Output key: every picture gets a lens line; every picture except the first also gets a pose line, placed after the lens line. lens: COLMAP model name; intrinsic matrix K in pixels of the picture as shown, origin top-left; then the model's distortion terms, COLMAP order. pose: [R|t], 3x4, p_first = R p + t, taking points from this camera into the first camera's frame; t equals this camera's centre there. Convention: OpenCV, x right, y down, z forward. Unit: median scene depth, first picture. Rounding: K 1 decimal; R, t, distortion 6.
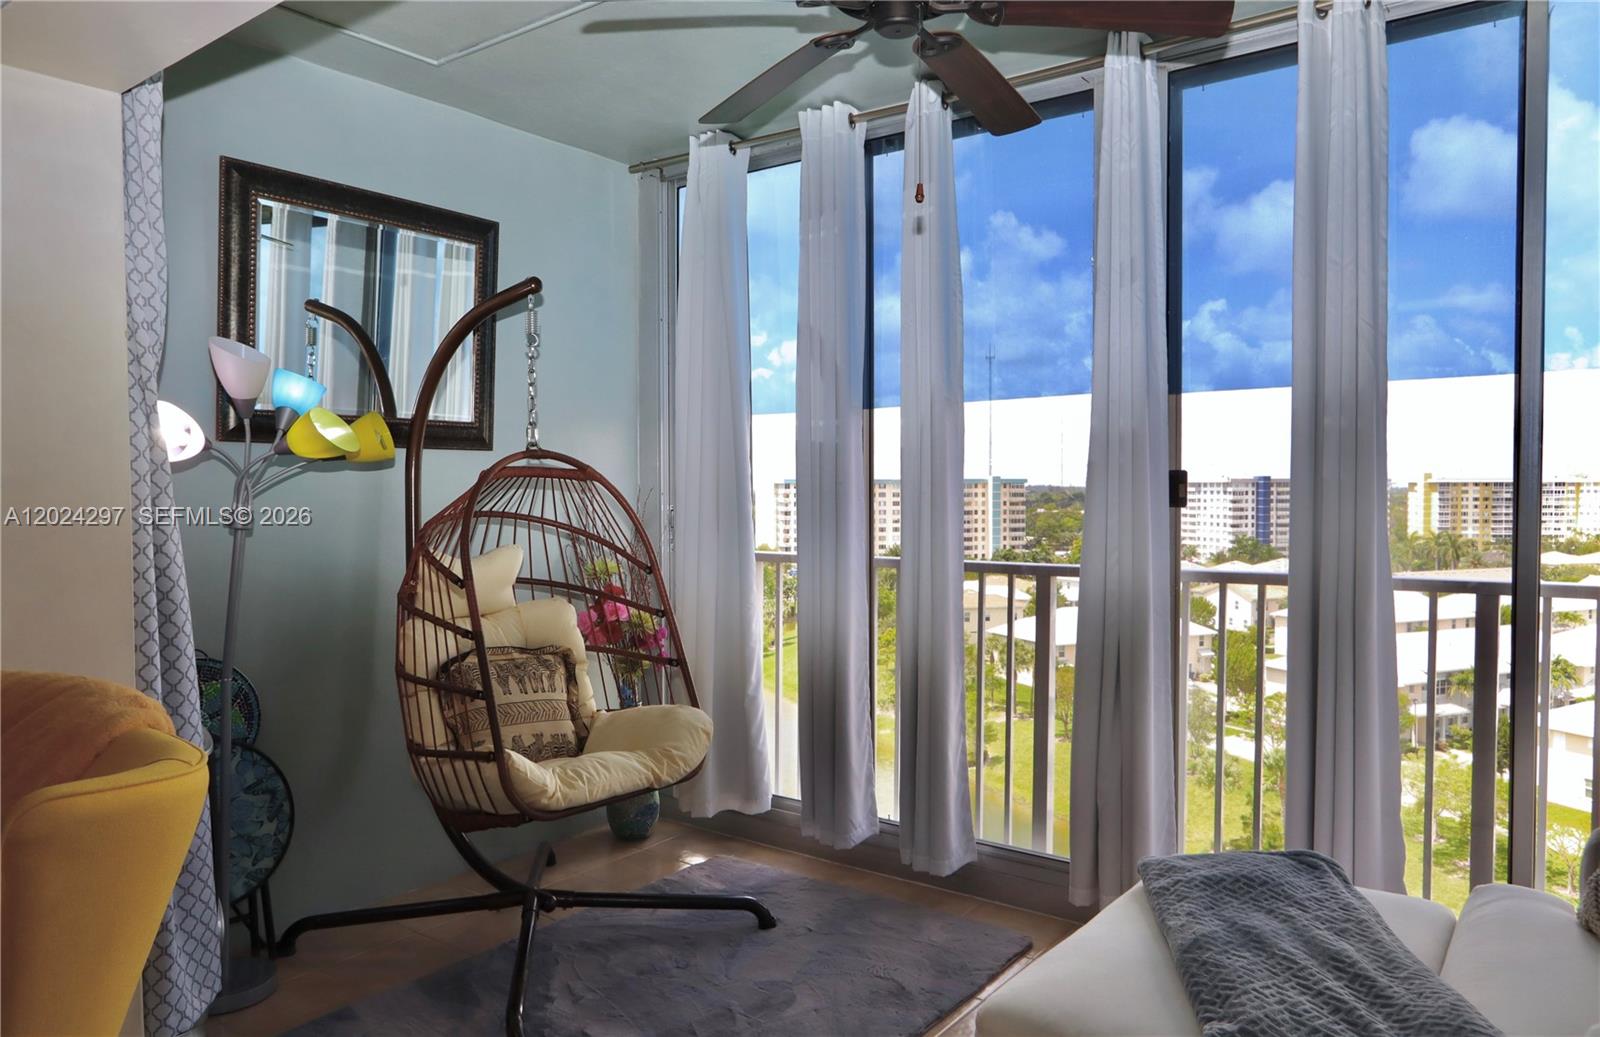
lens RADIAL K [[1083.8, 0, 801.2], [0, 1083.8, 522.3], [0, 0, 1]] dist [0.001794, 0.000199]
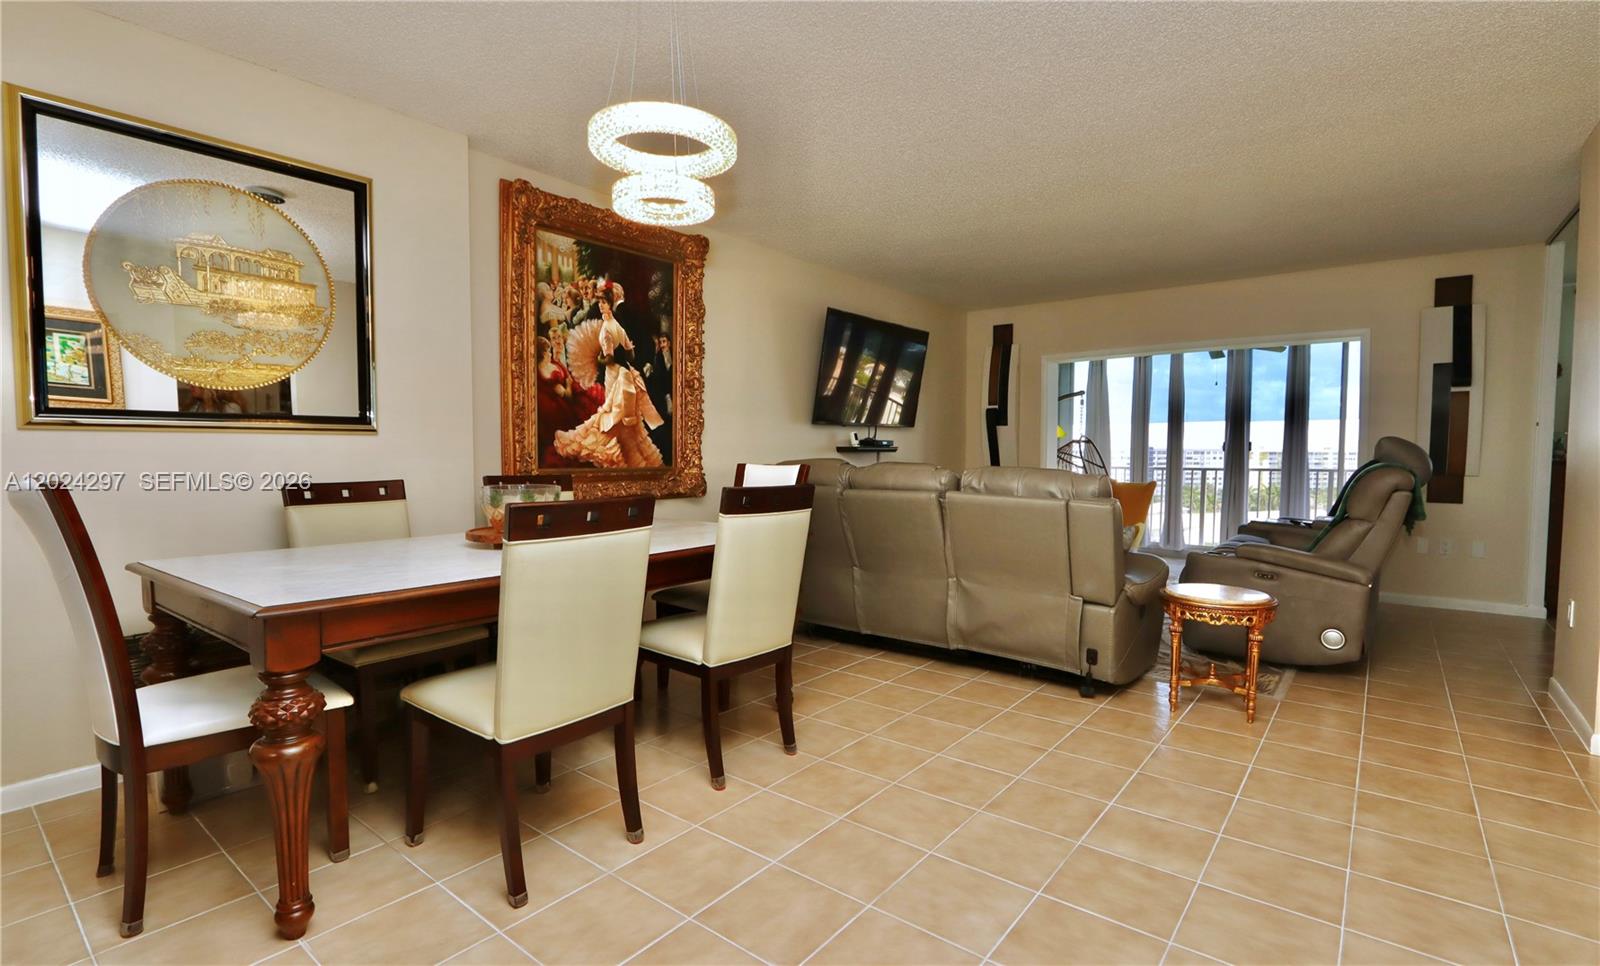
lens RADIAL K [[746.7, 0, 801.5], [0, 746.7, 488.6], [0, 0, 1]] dist [-0.017606, -0.000012]
pose [[0.999530, 0.008390, -0.029492, -1.131435], [-0.007880, 0.999818, 0.017381, 0.083323], [0.029632, -0.017140, 0.999414, -1.633950]]
